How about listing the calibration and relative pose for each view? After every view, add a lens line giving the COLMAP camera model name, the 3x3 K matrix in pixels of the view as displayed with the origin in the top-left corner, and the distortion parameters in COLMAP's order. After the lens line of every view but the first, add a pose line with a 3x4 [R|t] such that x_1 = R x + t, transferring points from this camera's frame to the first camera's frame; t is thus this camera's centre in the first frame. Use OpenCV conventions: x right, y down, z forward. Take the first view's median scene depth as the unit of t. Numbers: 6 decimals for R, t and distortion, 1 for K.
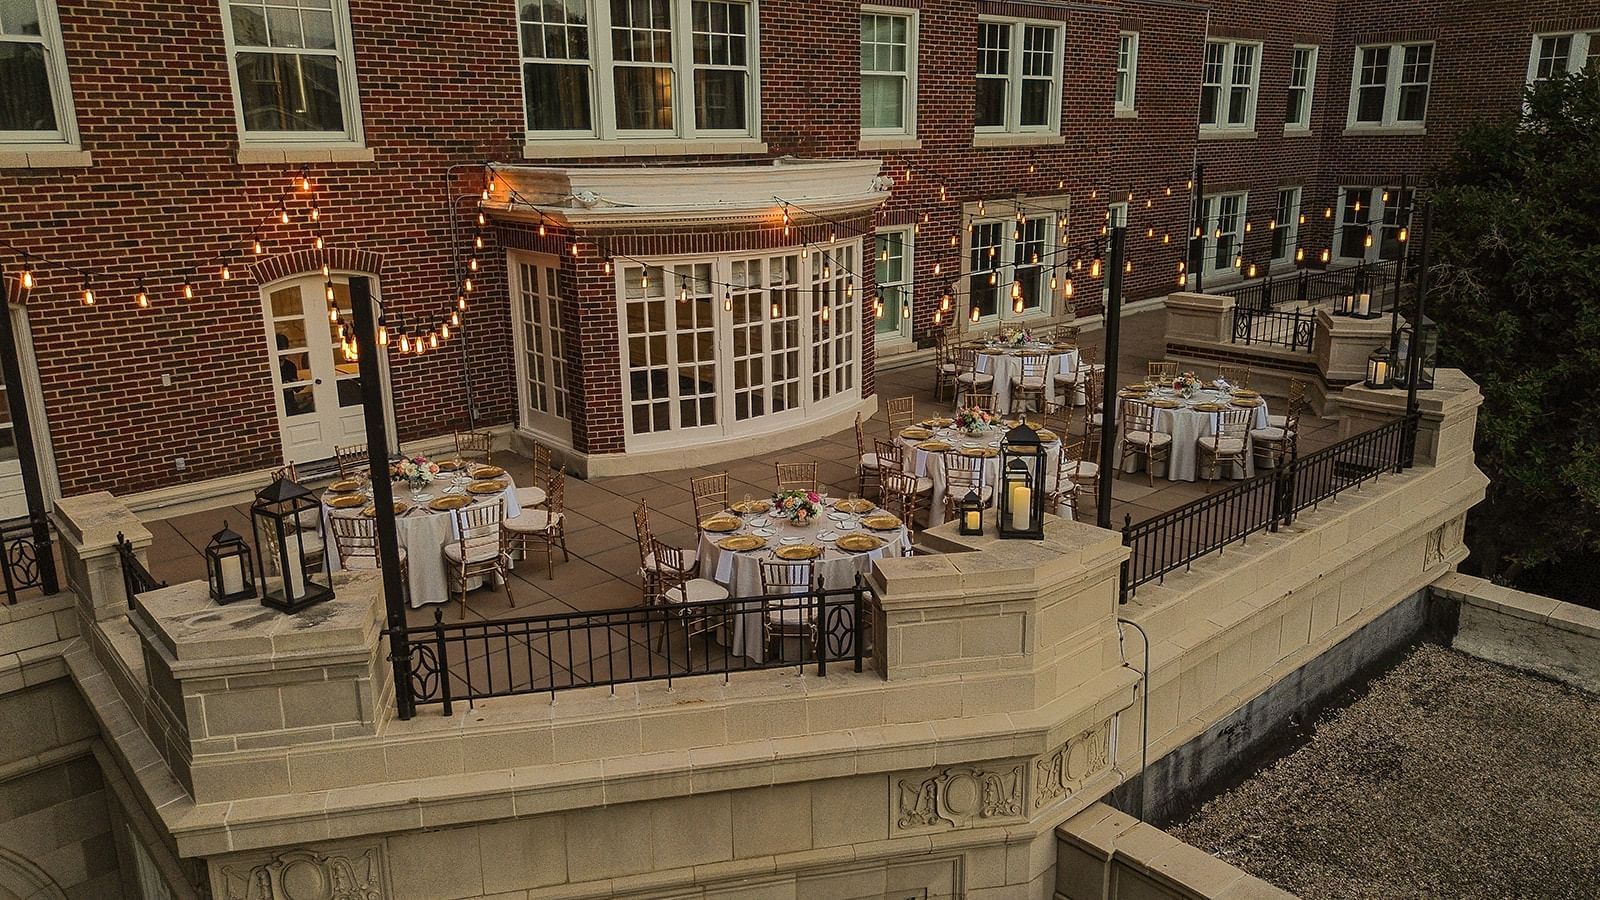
lens RADIAL K [[1131.1, 0, 800.0], [0, 1131.1, 450.0], [0, 0, 1]] dist [0.057197, -0.044426]
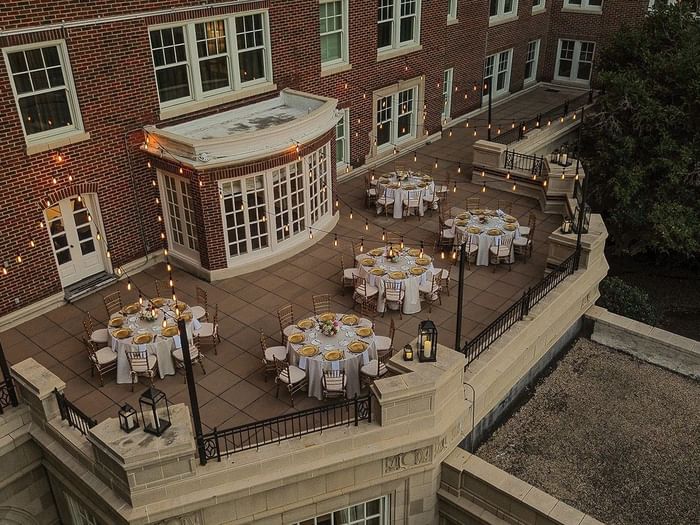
lens RADIAL K [[656.0, 0, 350.0], [0, 656.0, 262.5], [0, 0, 1]] dist [0.052662, -0.019473]
pose [[0.989271, -0.069636, 0.128426, -0.087132], [0.040309, 0.975070, 0.218206, -0.266003], [-0.140419, -0.210688, 0.967416, -0.207946]]
